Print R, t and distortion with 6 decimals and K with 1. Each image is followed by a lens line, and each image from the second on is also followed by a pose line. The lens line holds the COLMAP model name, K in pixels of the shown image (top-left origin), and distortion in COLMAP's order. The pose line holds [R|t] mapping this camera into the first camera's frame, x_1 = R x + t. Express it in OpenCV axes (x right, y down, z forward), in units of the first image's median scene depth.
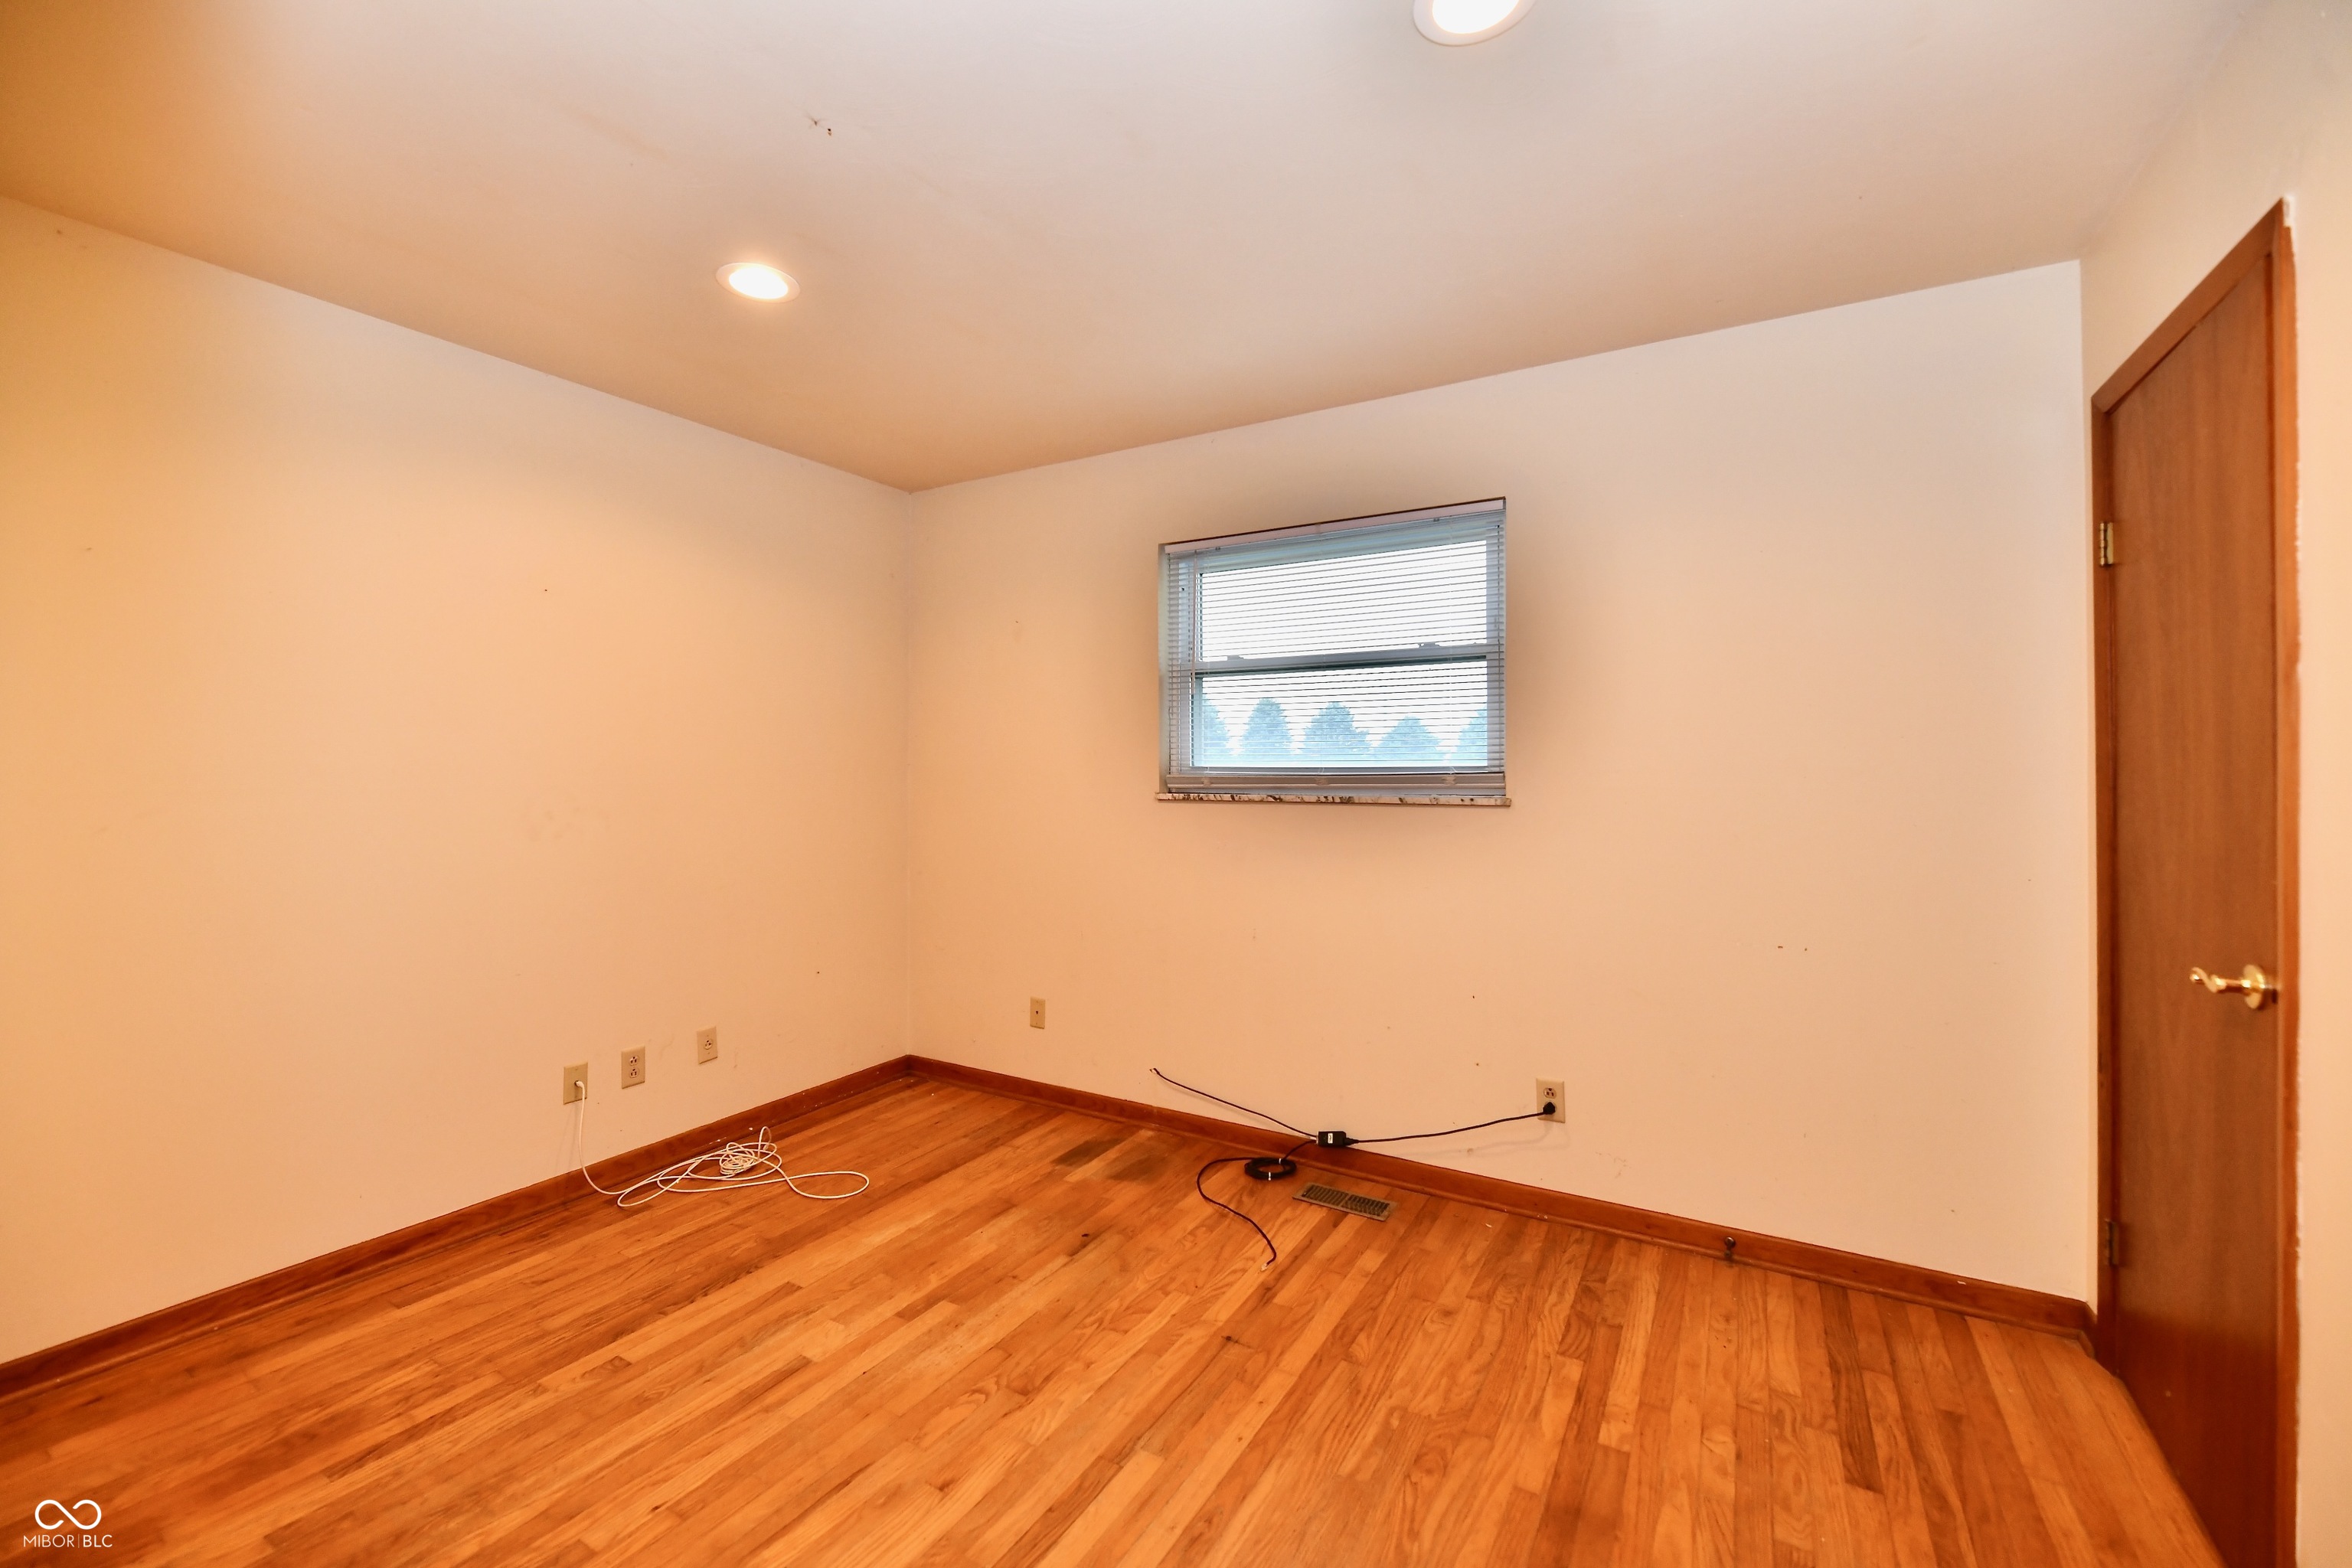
lens RADIAL K [[979.8, 0, 1169.1], [0, 979.8, 767.9], [0, 0, 1]] dist [-0.000930, -0.000243]
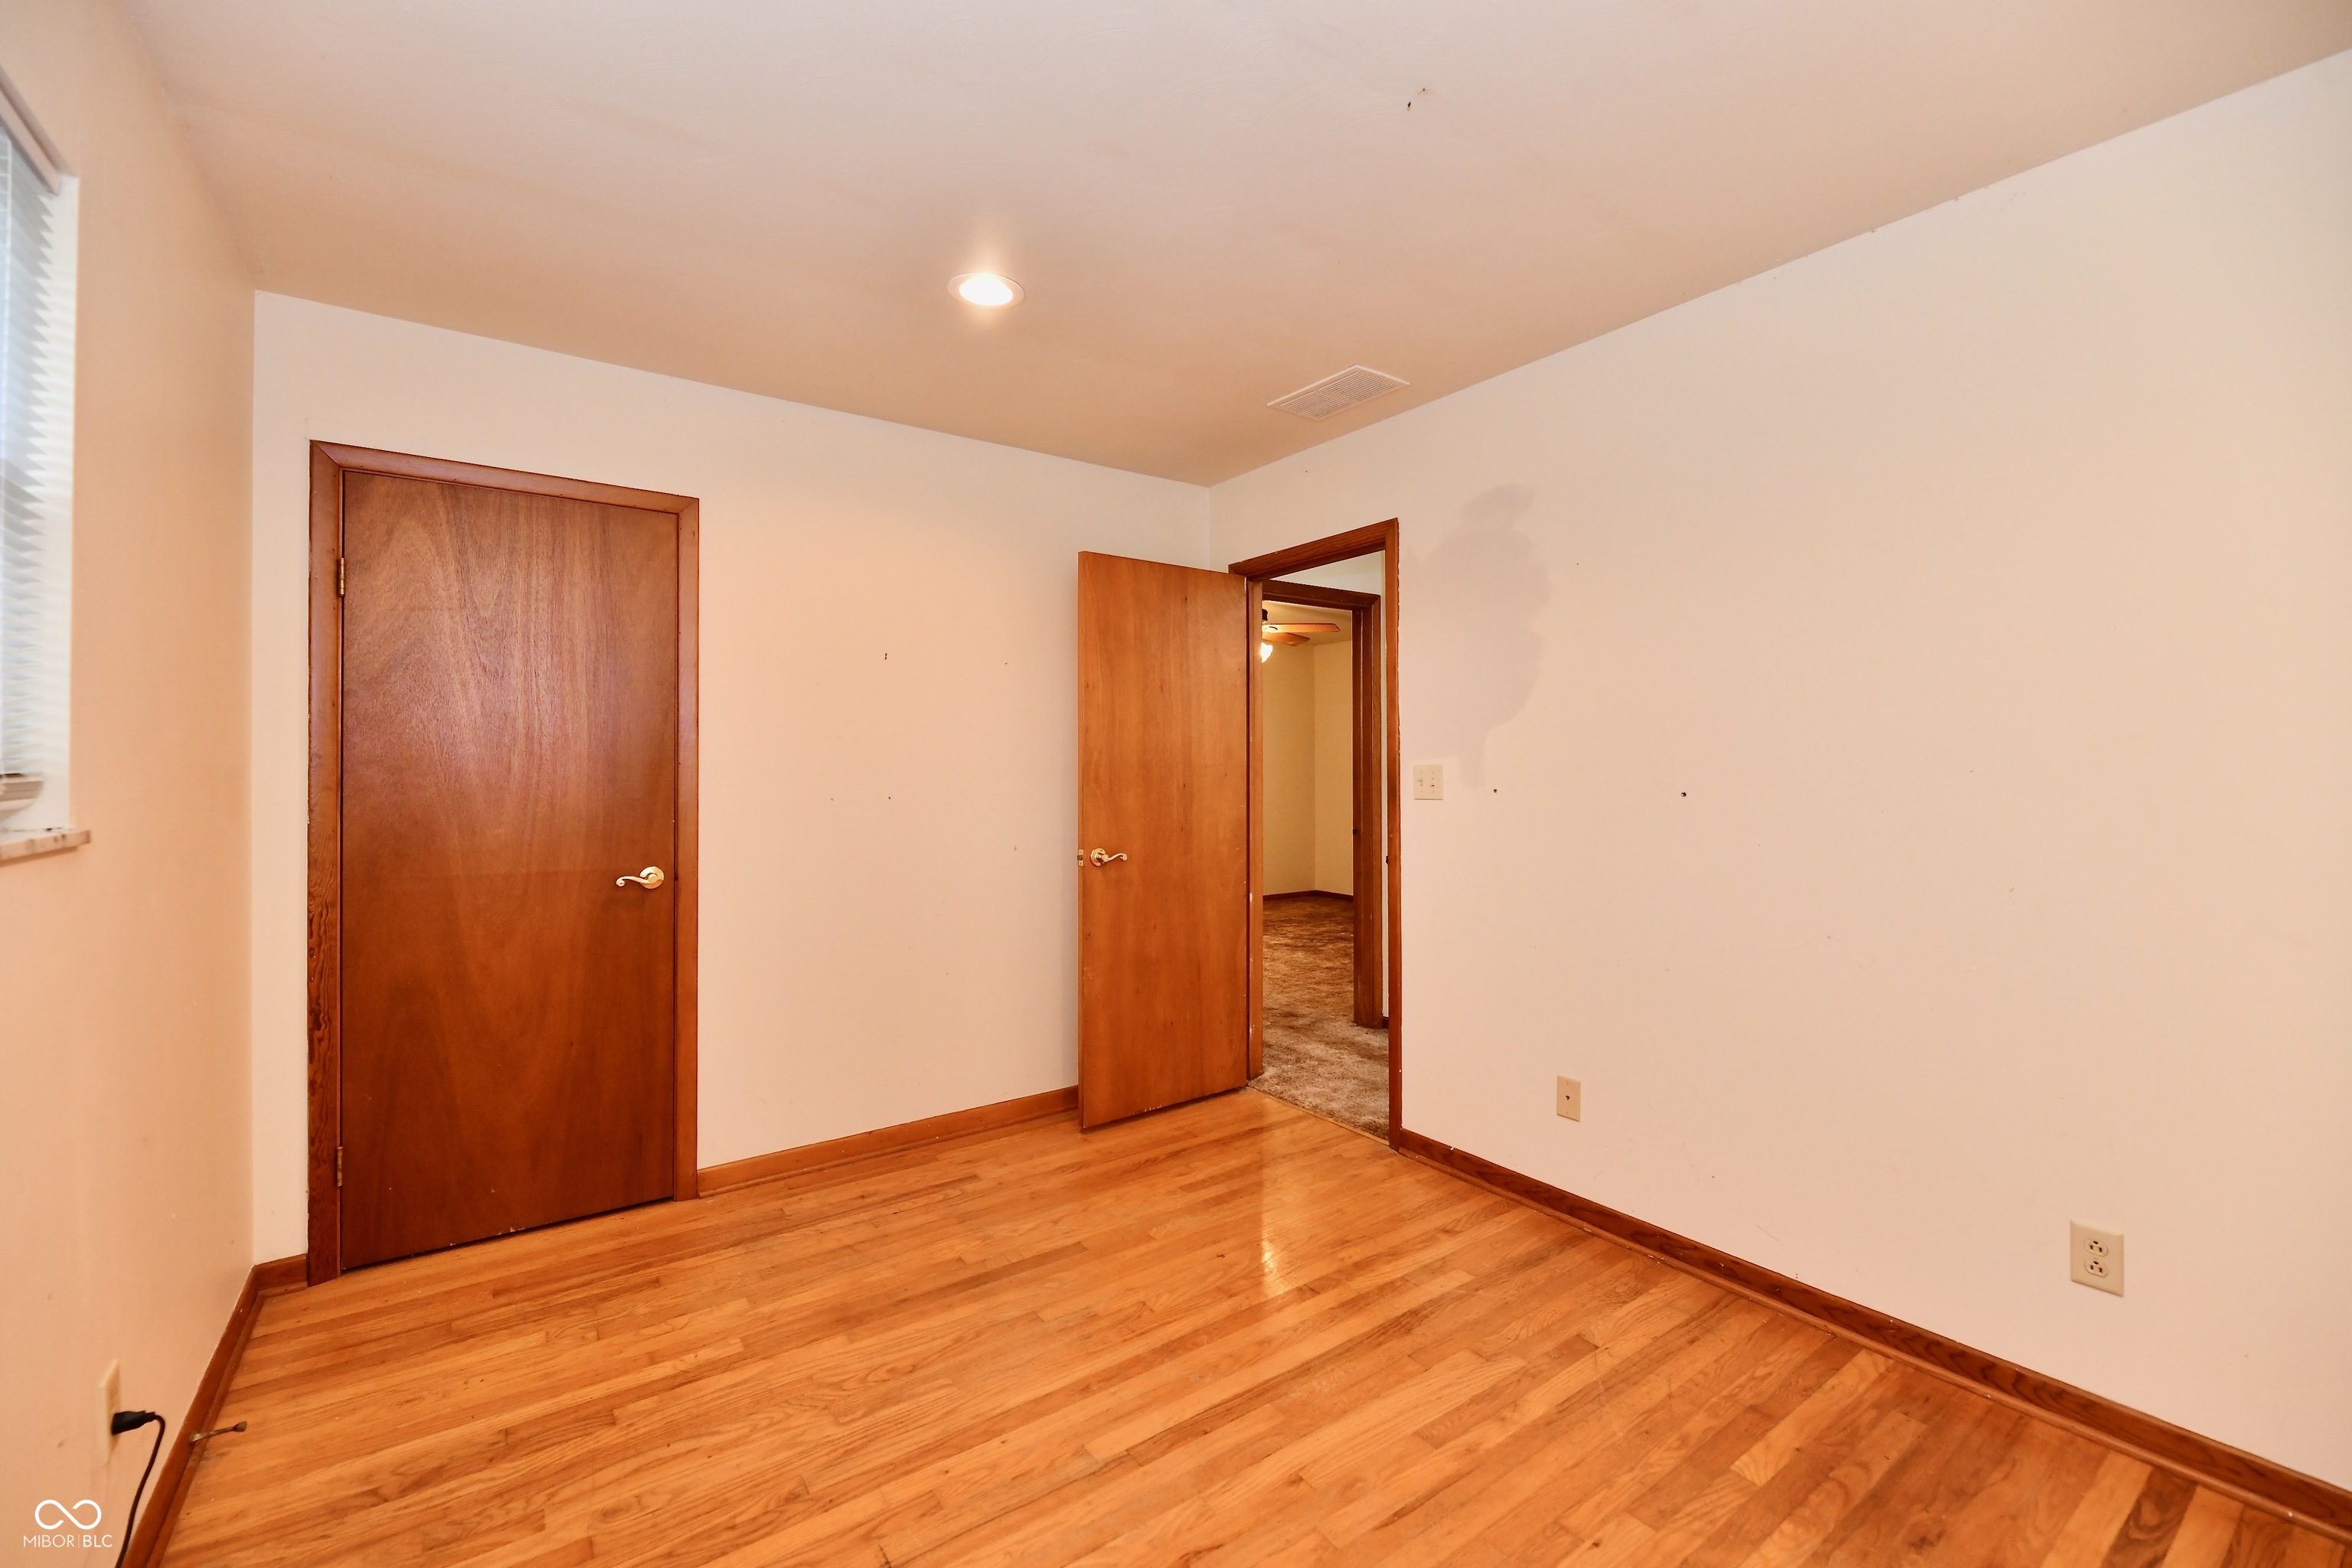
lens RADIAL K [[979.8, 0, 1169.1], [0, 979.8, 767.9], [0, 0, 1]] dist [-0.000930, -0.000243]
pose [[-0.919313, 0.006463, 0.393474, -0.464823], [0.003038, 0.999952, -0.009325, 0.014992], [-0.393515, -0.007378, -0.919288, 1.812502]]
